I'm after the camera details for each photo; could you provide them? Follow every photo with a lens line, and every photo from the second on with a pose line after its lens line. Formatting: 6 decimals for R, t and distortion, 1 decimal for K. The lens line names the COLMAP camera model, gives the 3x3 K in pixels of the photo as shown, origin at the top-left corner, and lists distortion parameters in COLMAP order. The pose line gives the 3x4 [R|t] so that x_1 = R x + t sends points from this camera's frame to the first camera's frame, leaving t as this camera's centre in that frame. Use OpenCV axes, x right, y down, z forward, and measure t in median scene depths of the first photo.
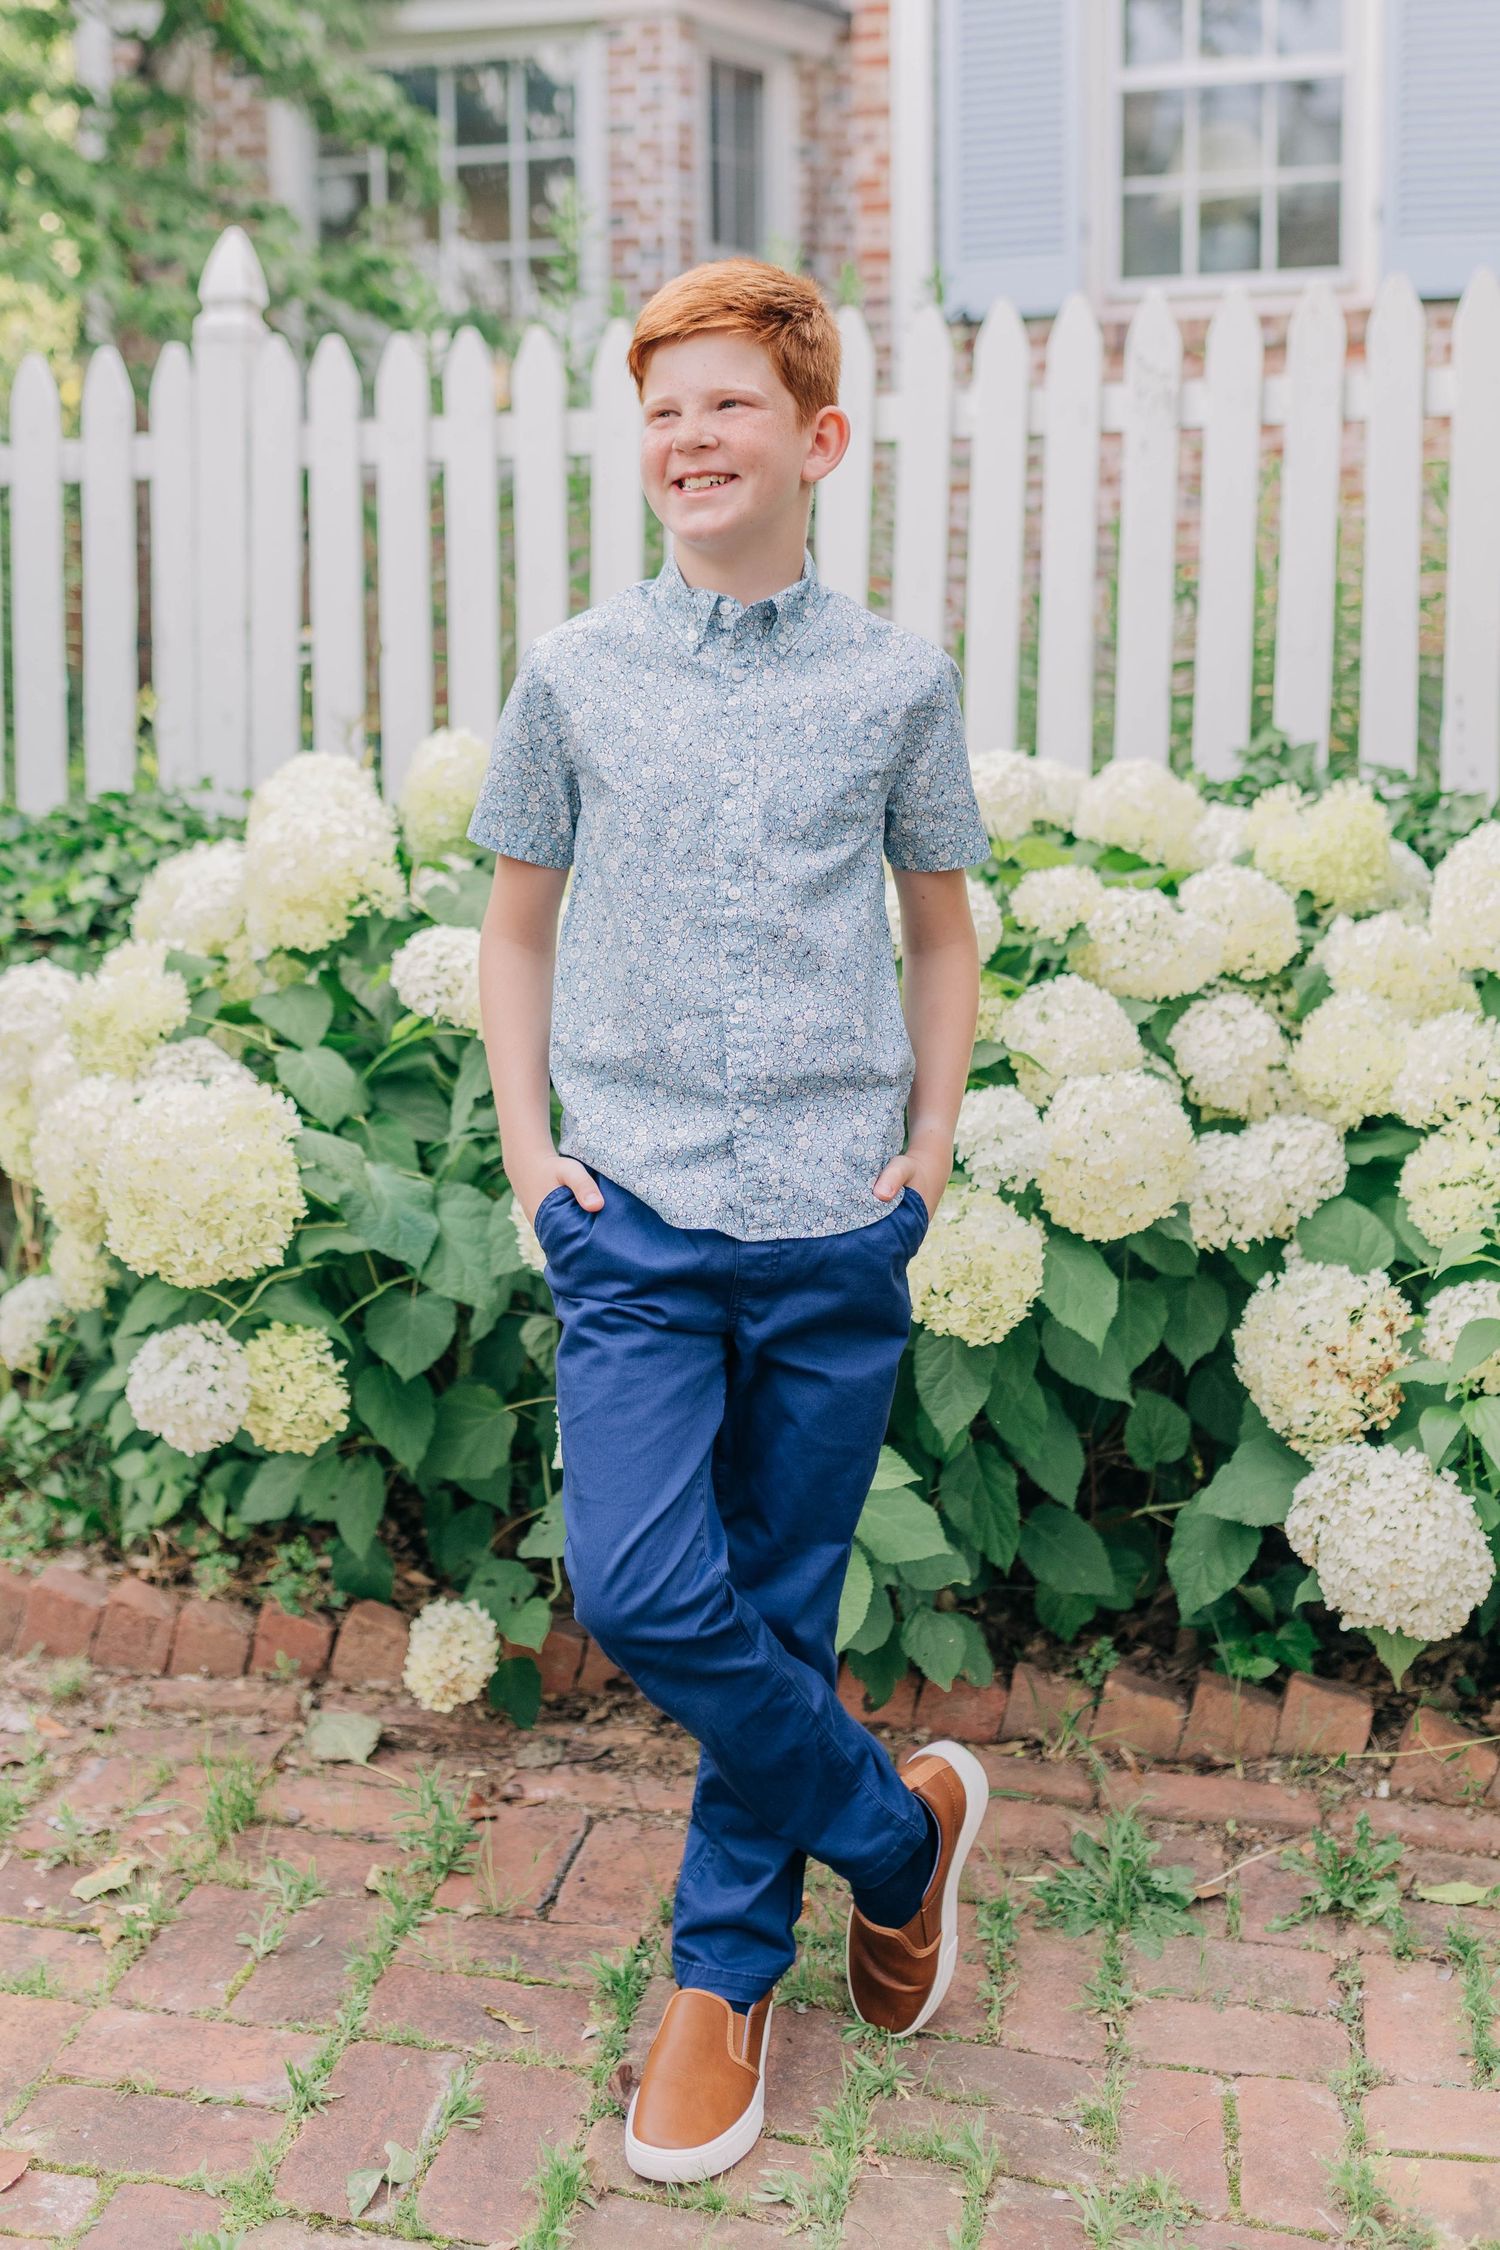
lens RADIAL K [[2620.7, 0, 631.4], [0, 2620.7, 1005.0], [0, 0, 1]] dist [-0.006462, 0.000000]
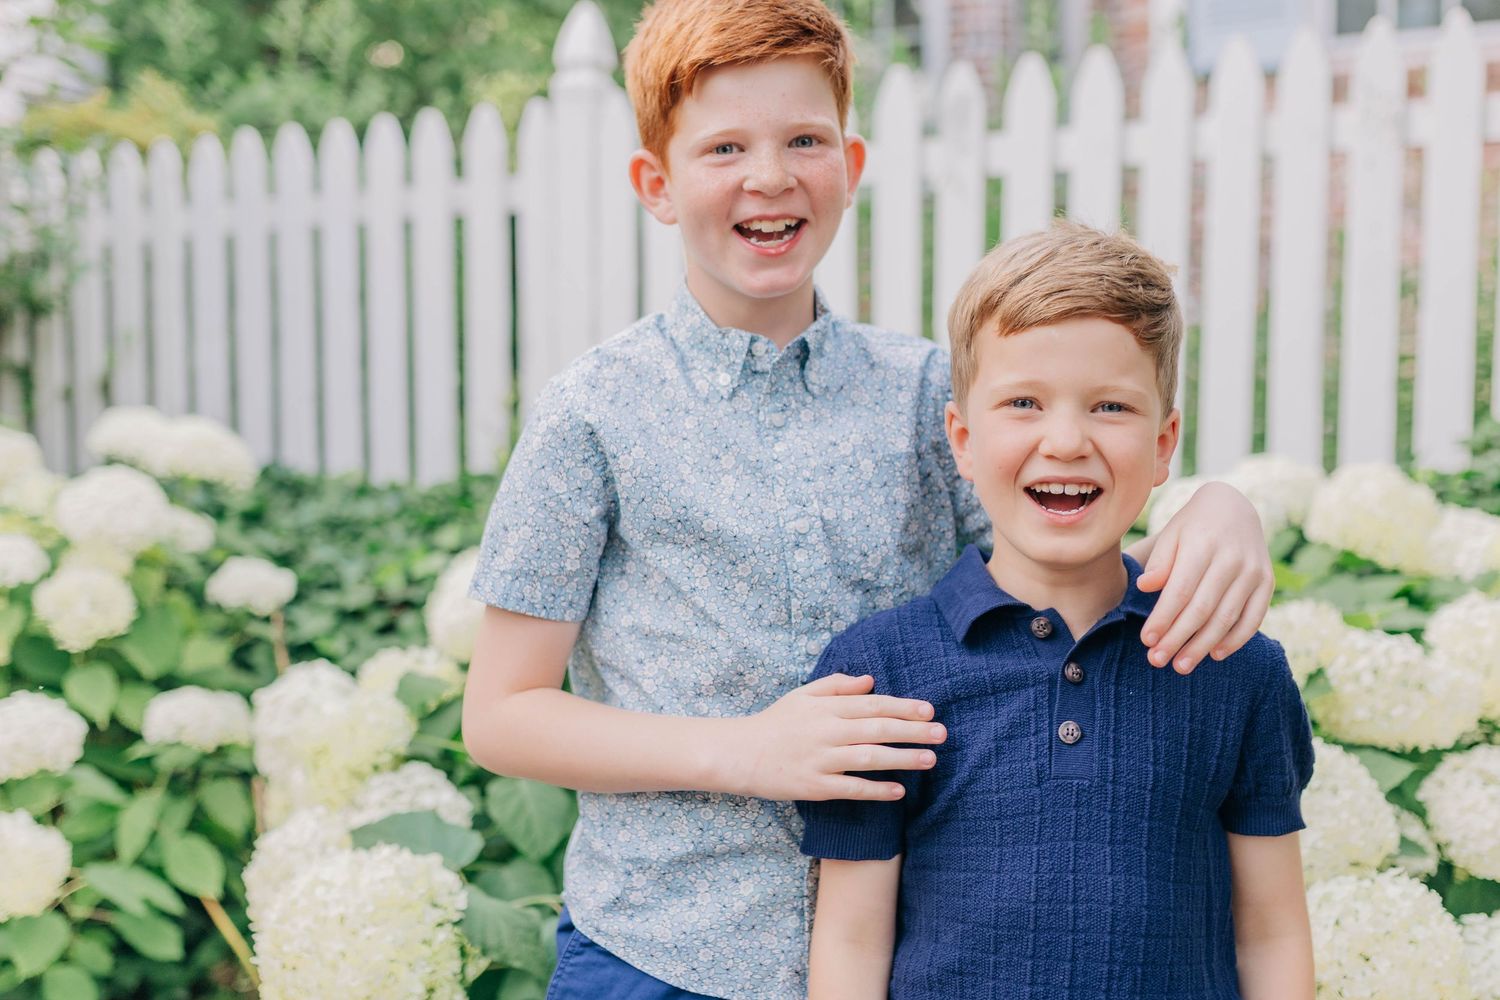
lens RADIAL K [[1629.0, 0, 784.2], [0, 1629.0, 487.1], [0, 0, 1]] dist [0.008252, 0.000000]
pose [[0.991136, 0.002344, -0.132827, 0.057057], [-0.005582, 0.999696, -0.024016, -0.079247], [0.132731, 0.024545, 0.990848, 0.386282]]
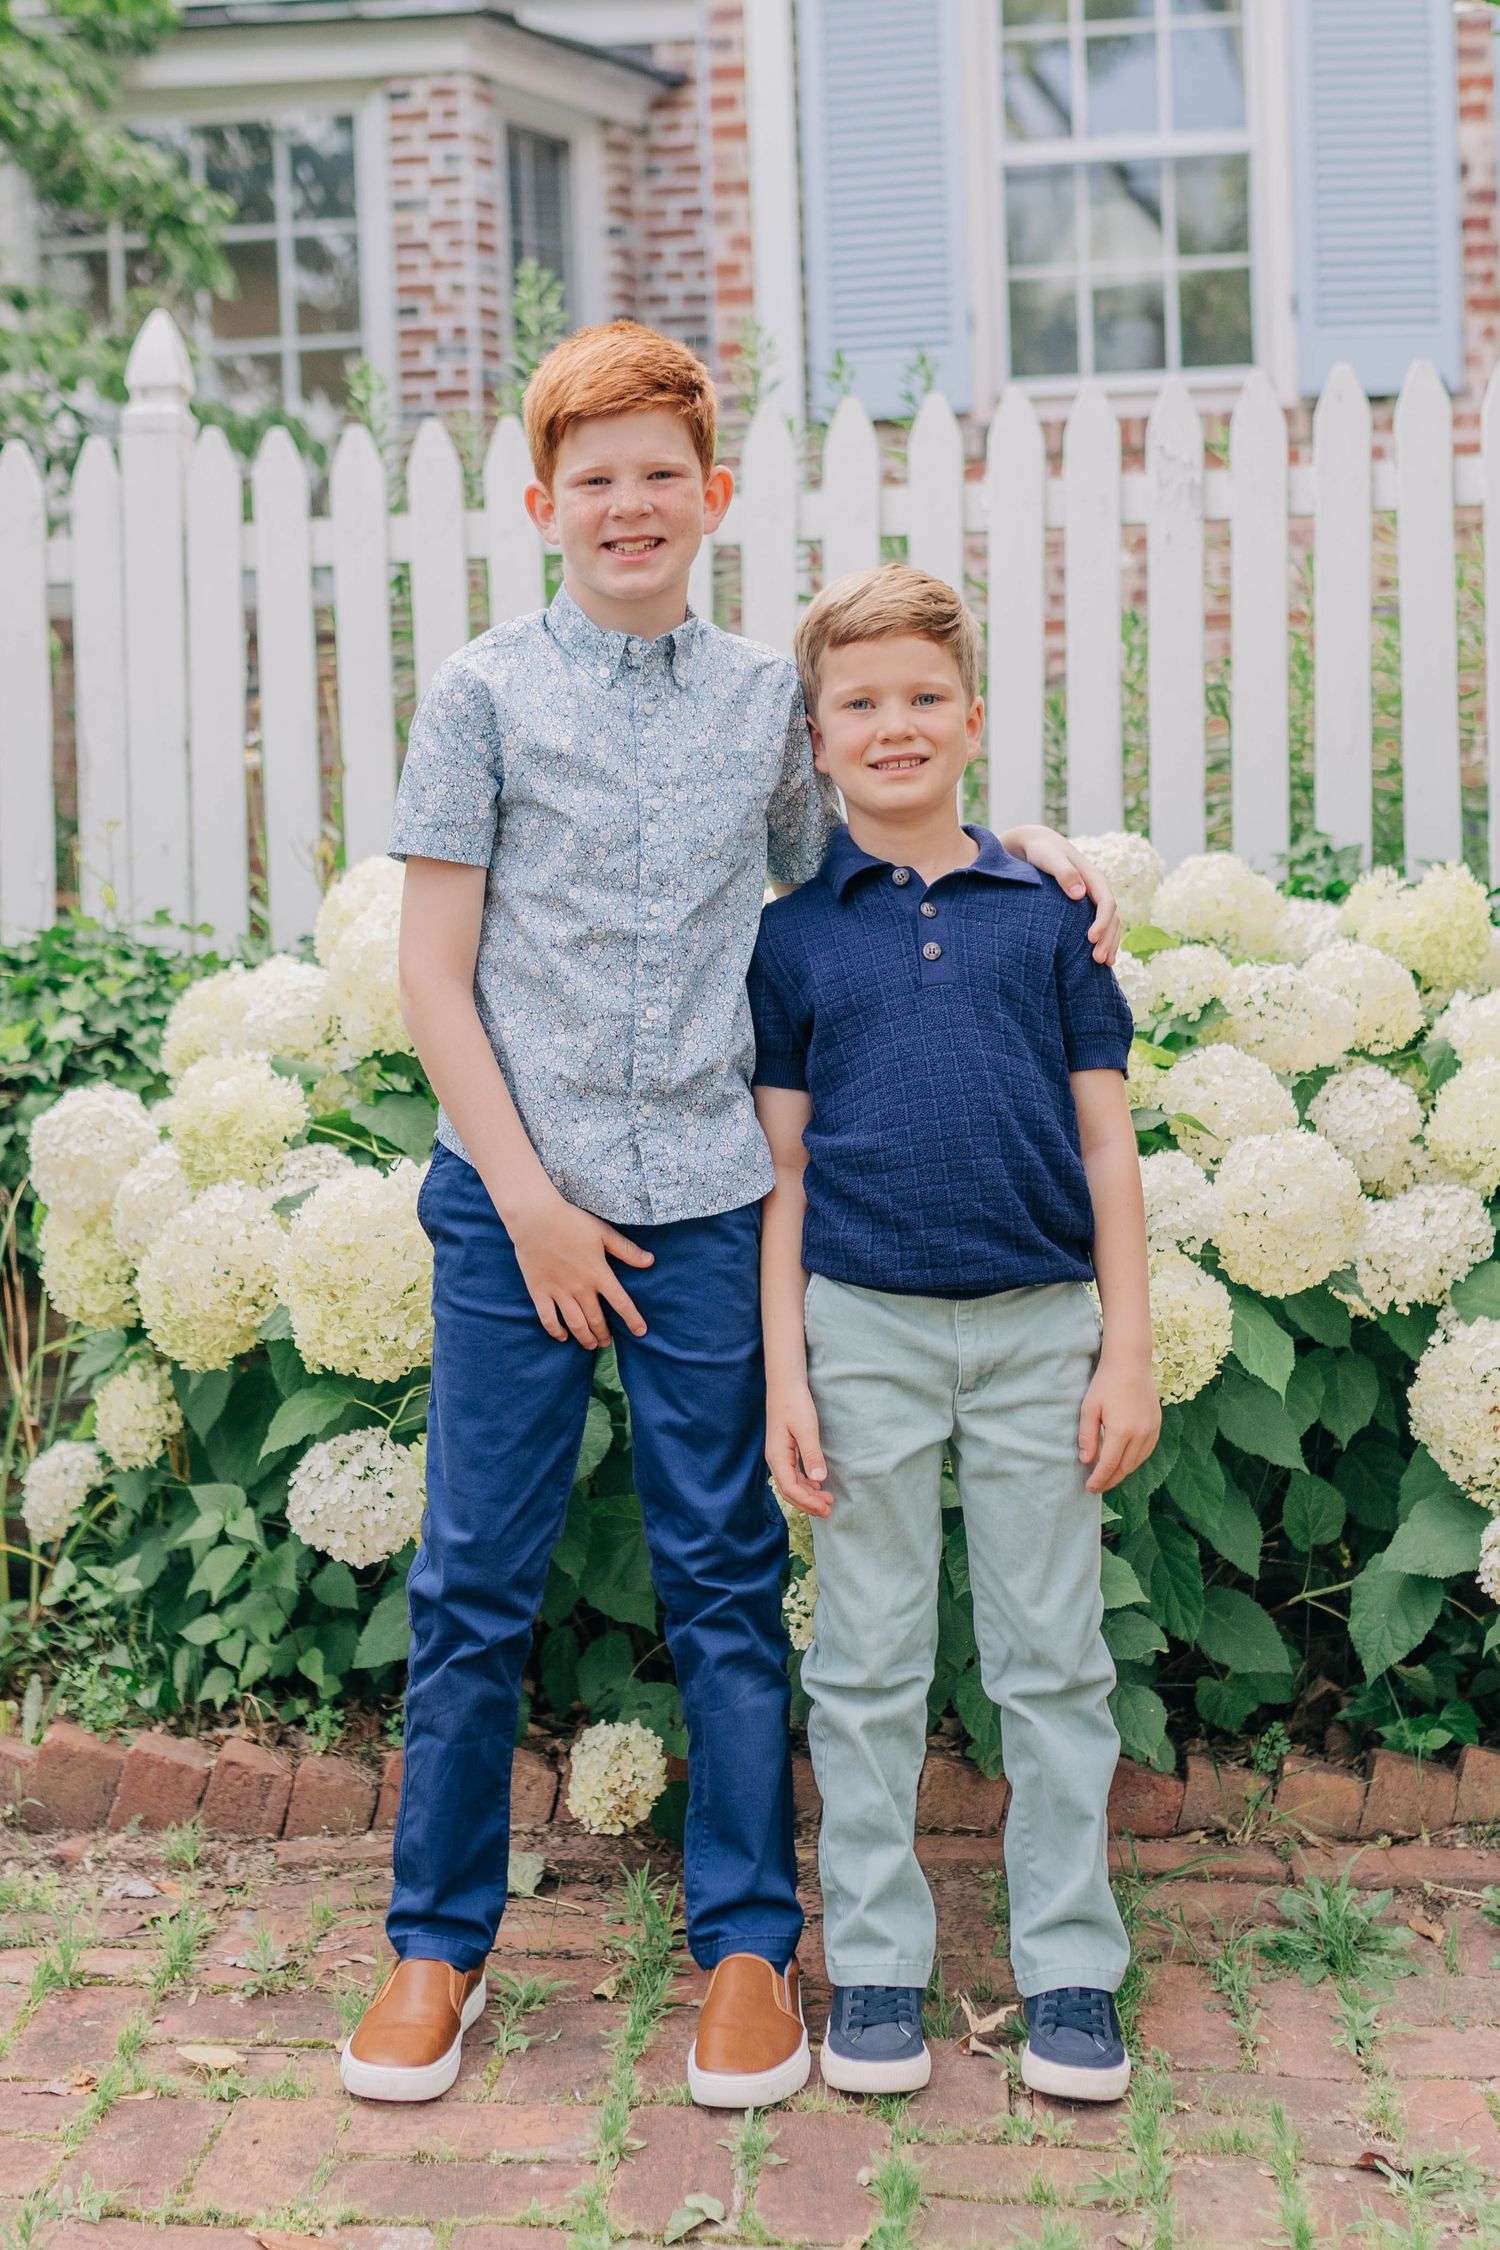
lens RADIAL K [[3374.8, 0, 700.4], [0, 3374.8, 1131.1], [0, 0, 1]] dist [-0.002926, 0.000000]
pose [[0.989423, -0.029639, 0.142002, -0.199691], [0.037441, 0.997914, -0.052593, 0.076674], [-0.140147, 0.057354, 0.988468, -0.224971]]
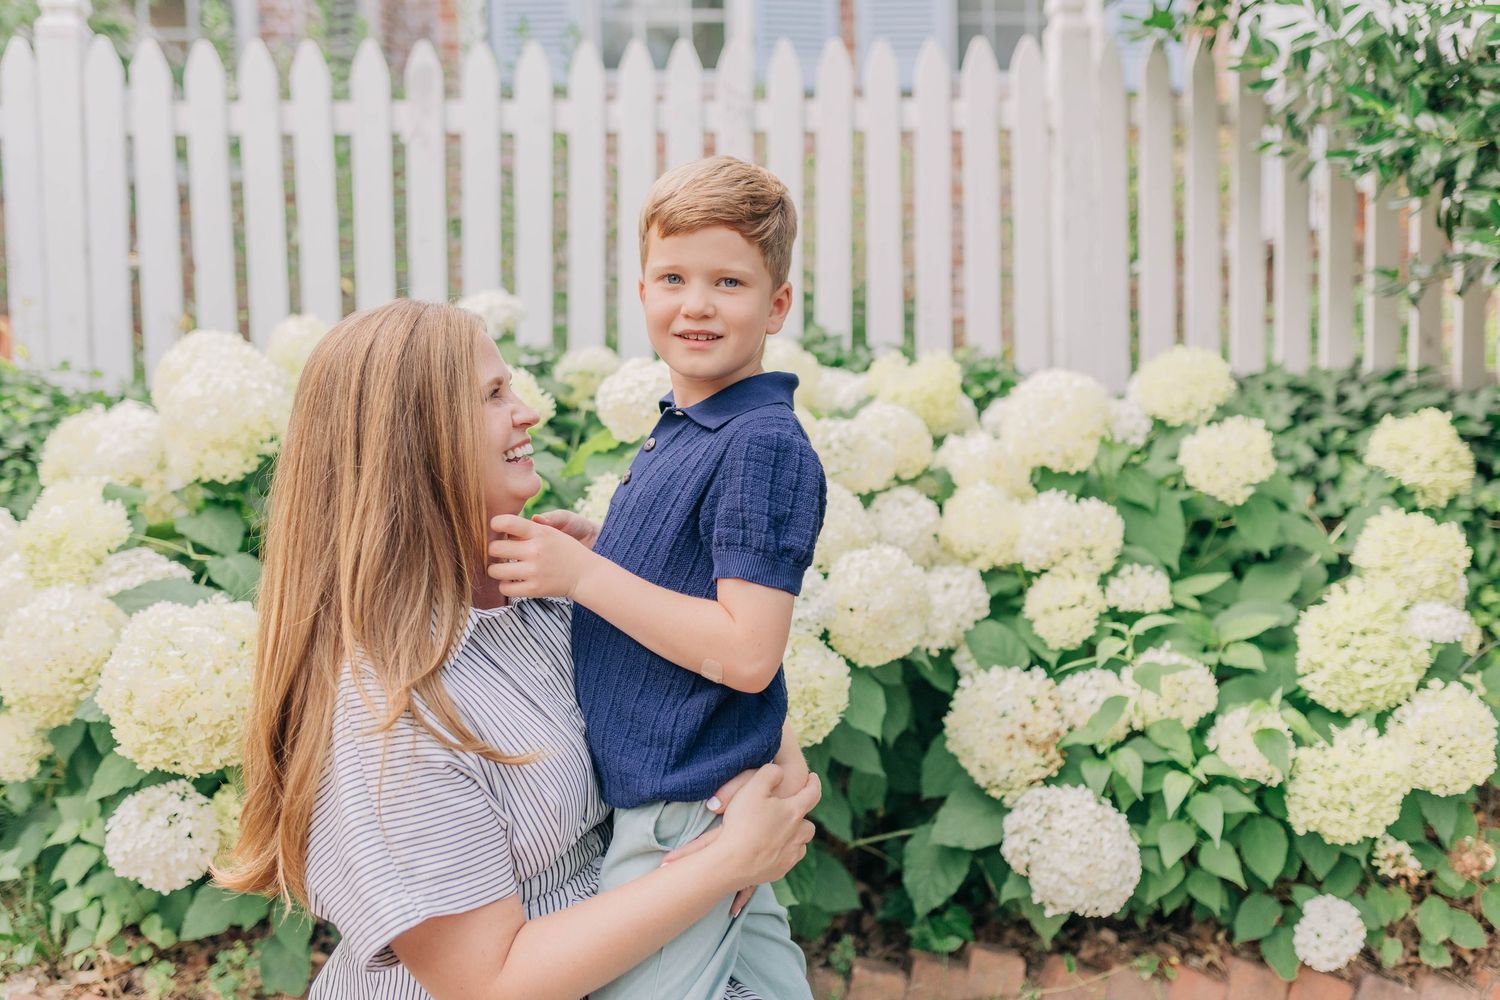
lens RADIAL K [[1495.5, 0, 753.3], [0, 1495.5, 495.2], [0, 0, 1]] dist [0.004343, 0.000000]
pose [[0.935644, -0.036215, 0.351082, -0.142956], [0.043120, 0.998999, -0.011866, 0.006440], [-0.350301, 0.026241, 0.936270, 0.234319]]
